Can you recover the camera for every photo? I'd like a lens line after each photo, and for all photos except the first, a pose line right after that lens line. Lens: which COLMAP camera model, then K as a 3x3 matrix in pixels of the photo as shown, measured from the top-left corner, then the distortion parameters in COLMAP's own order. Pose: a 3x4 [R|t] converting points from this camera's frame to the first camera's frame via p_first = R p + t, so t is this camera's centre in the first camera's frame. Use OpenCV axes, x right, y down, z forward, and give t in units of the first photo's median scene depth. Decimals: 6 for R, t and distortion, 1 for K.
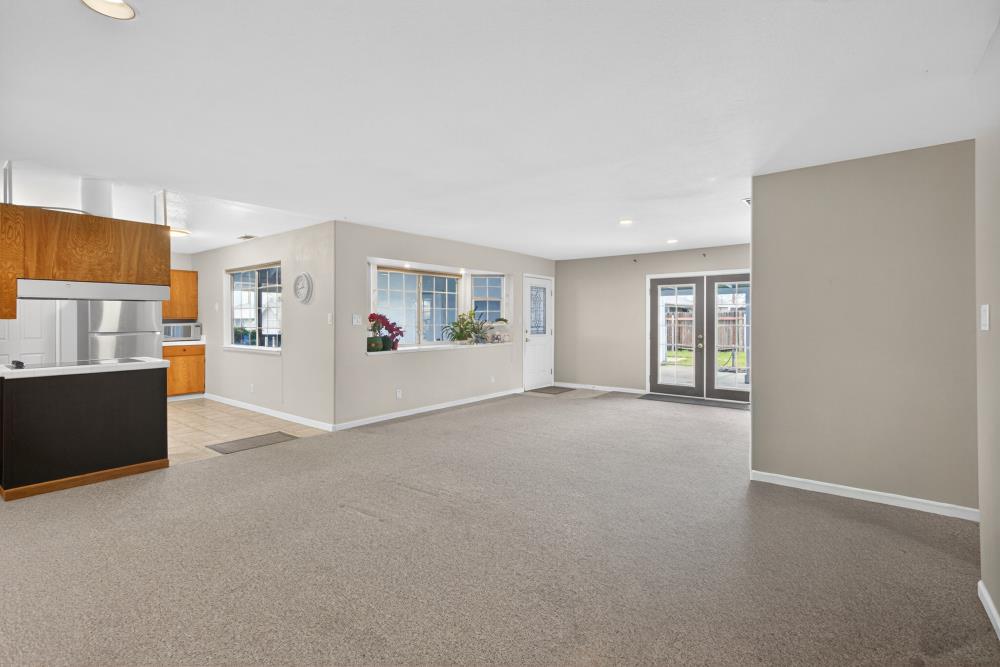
lens RADIAL K [[458.2, 0, 499.6], [0, 458.2, 322.2], [0, 0, 1]] dist [0.000771, 0.004699]
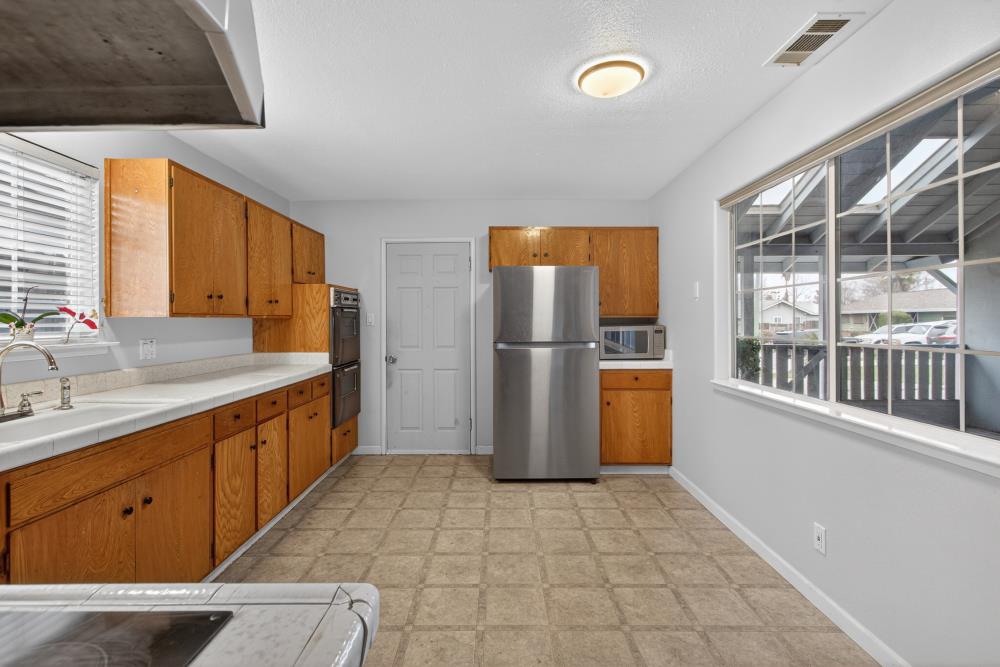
lens RADIAL K [[458.2, 0, 497.4], [0, 458.2, 321.7], [0, 0, 1]] dist [0.000771, 0.004699]
pose [[0.611413, 0.000179, -0.791311, -0.369781], [-0.001200, 0.999999, -0.000701, -0.002142], [0.791311, 0.001378, 0.611413, 0.554202]]
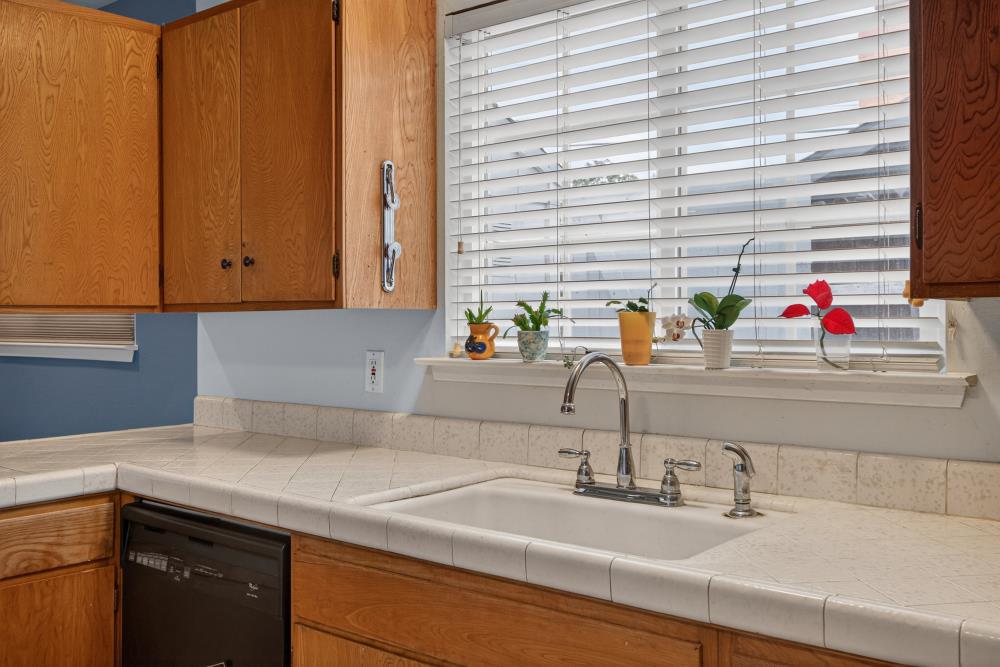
lens RADIAL K [[942.9, 0, 510.4], [0, 942.9, 323.4], [0, 0, 1]] dist [0.003487, 0.000000]
pose [[-0.999814, 0.002803, 0.019082, -0.673044], [0.002922, 0.999976, 0.006205, -0.001751], [-0.019064, 0.006260, -0.999799, 0.754268]]
